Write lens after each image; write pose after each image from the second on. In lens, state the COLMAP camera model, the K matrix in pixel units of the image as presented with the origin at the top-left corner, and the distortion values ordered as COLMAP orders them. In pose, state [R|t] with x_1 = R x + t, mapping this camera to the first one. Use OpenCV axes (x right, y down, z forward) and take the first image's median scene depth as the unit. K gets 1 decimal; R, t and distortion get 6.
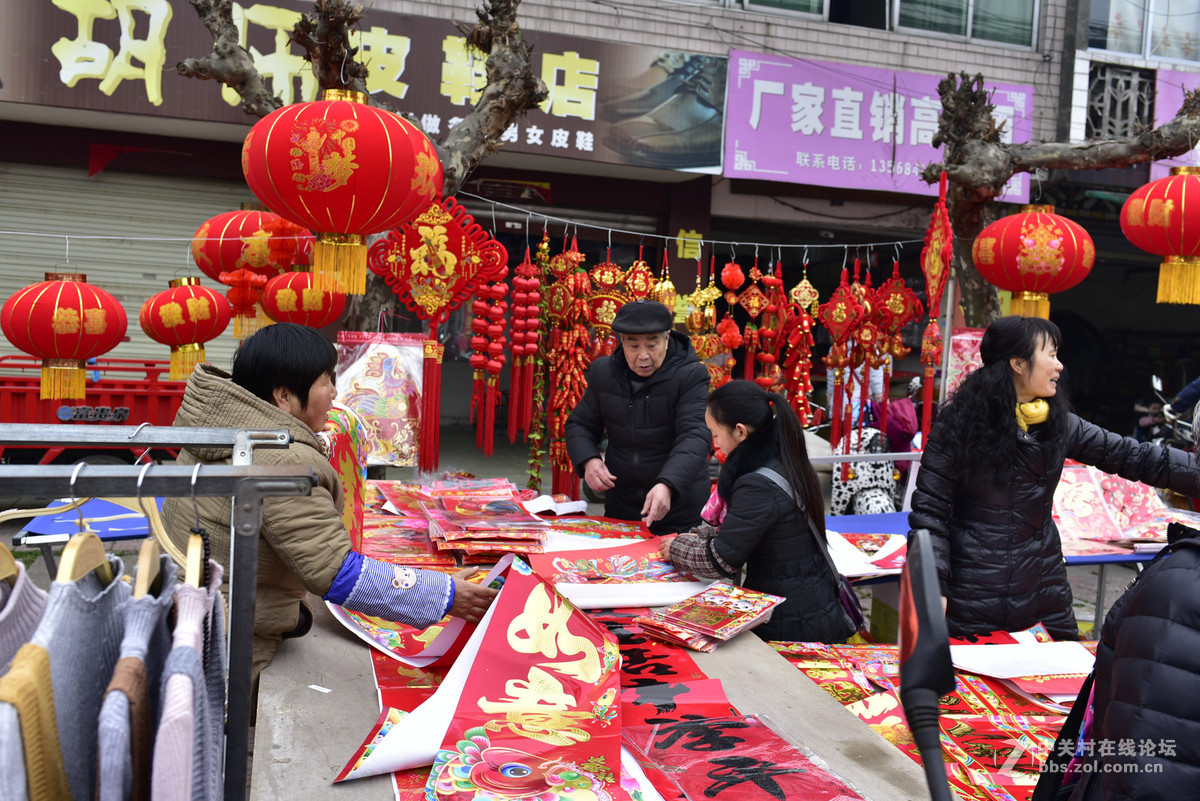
lens RADIAL K [[1150.5, 0, 600.0], [0, 1150.5, 400.5], [0, 0, 1]] dist [0.005191, -0.004060]
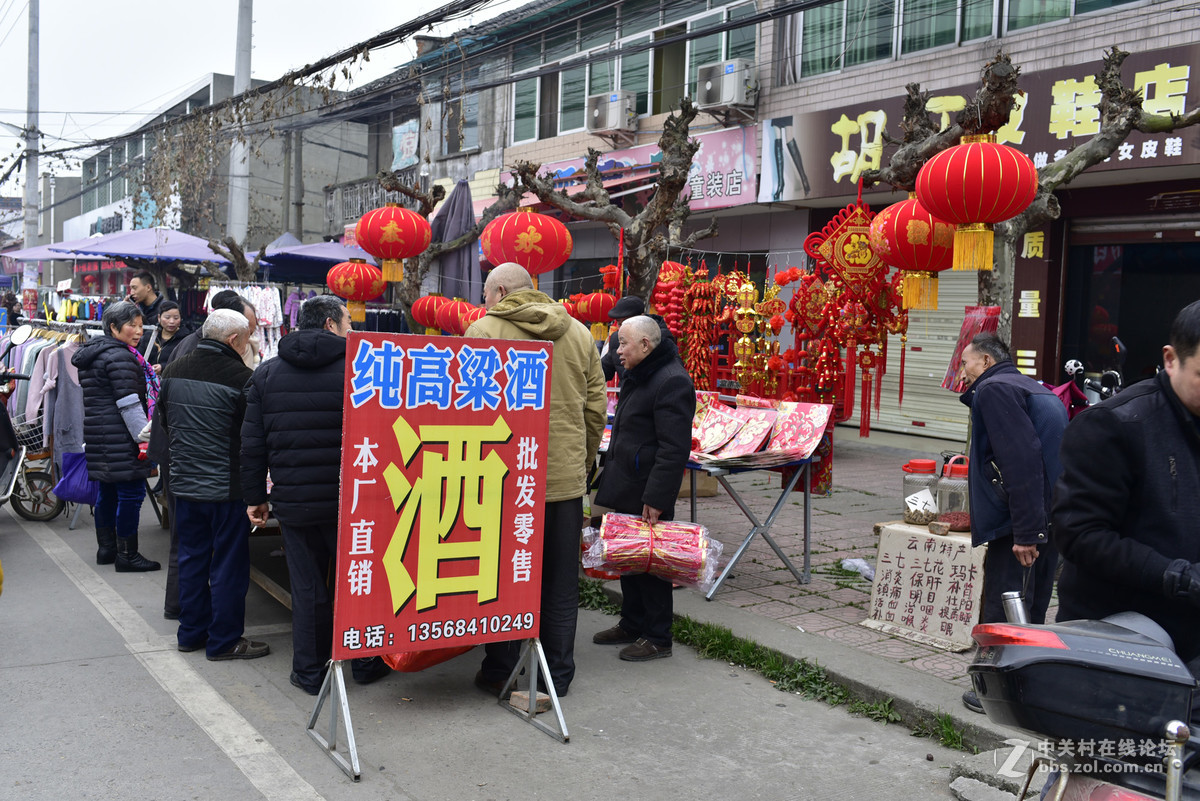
lens RADIAL K [[1150.5, 0, 600.0], [0, 1150.5, 400.5], [0, 0, 1]] dist [0.005191, -0.004060]
pose [[0.299145, 0.034782, -0.953573, 0.853224], [-0.041878, 0.998851, 0.023296, -0.002004], [0.953288, 0.032965, 0.300258, 0.219441]]
